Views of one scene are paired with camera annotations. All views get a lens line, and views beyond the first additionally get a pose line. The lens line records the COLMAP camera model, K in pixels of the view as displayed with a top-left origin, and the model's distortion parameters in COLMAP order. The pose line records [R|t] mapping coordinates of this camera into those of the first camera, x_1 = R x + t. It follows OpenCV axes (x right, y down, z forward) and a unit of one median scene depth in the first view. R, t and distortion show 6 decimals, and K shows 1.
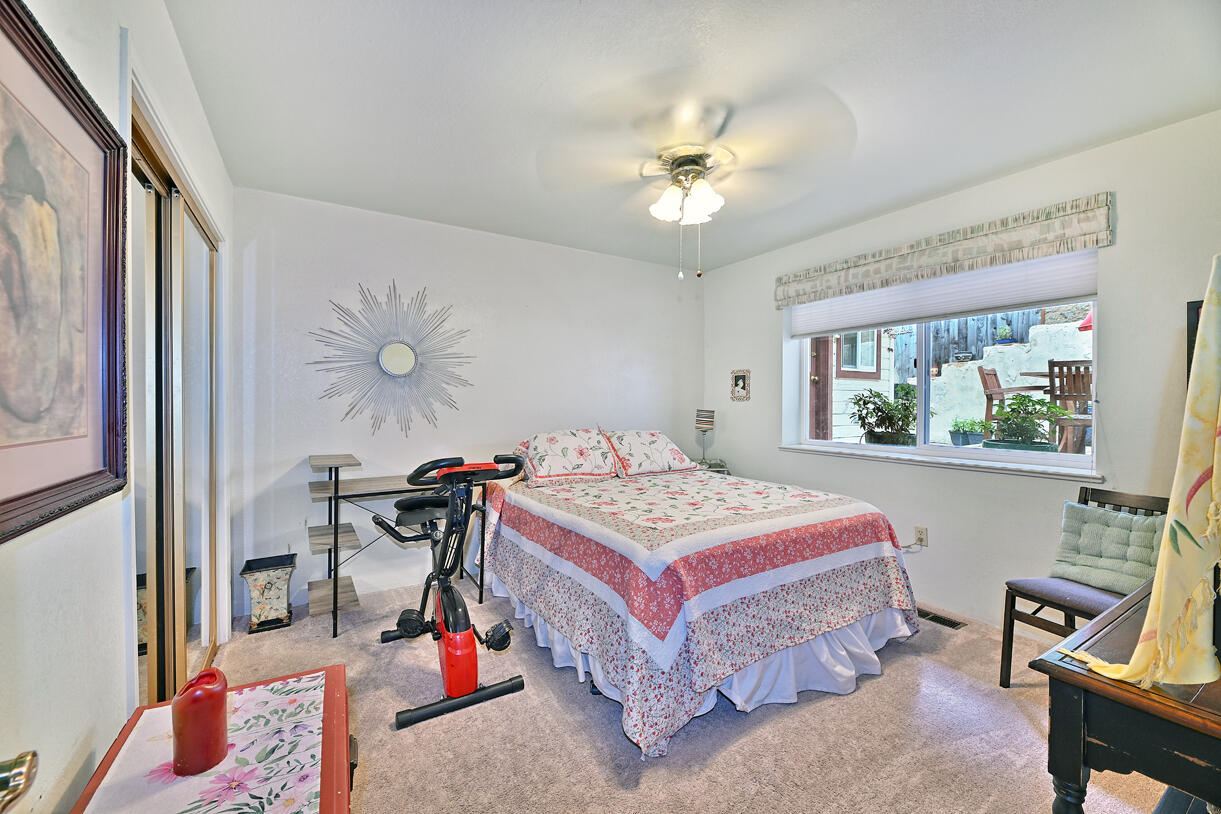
lens RADIAL K [[491.1, 0, 611.0], [0, 491.1, 405.8], [0, 0, 1]] dist [-0.001966, -0.000363]
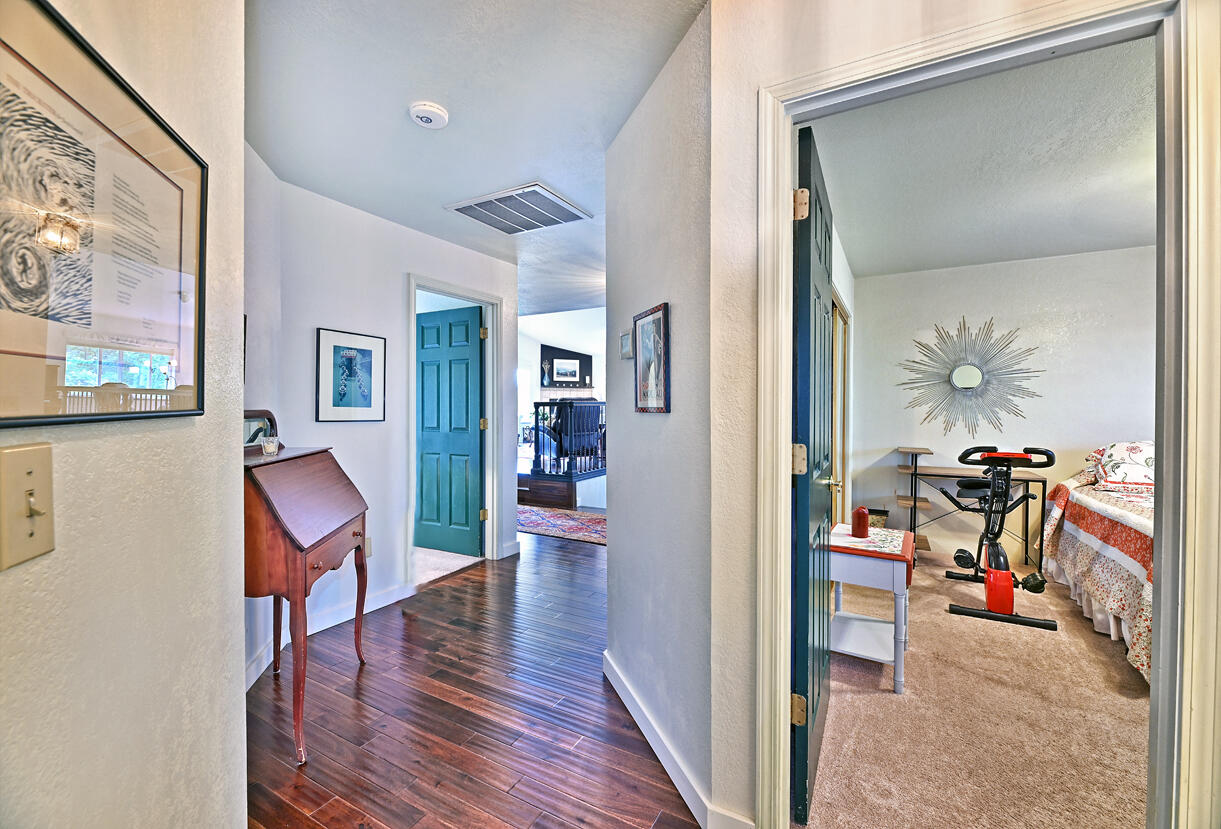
lens RADIAL K [[510.7, 0, 610.2], [0, 510.7, 413.3], [0, 0, 1]] dist [-0.001769, -0.001166]
pose [[0.485803, 0.007209, -0.874039, 0.364205], [-0.010531, 0.999942, 0.002395, 0.006580], [0.874005, 0.008041, 0.485850, -0.600902]]
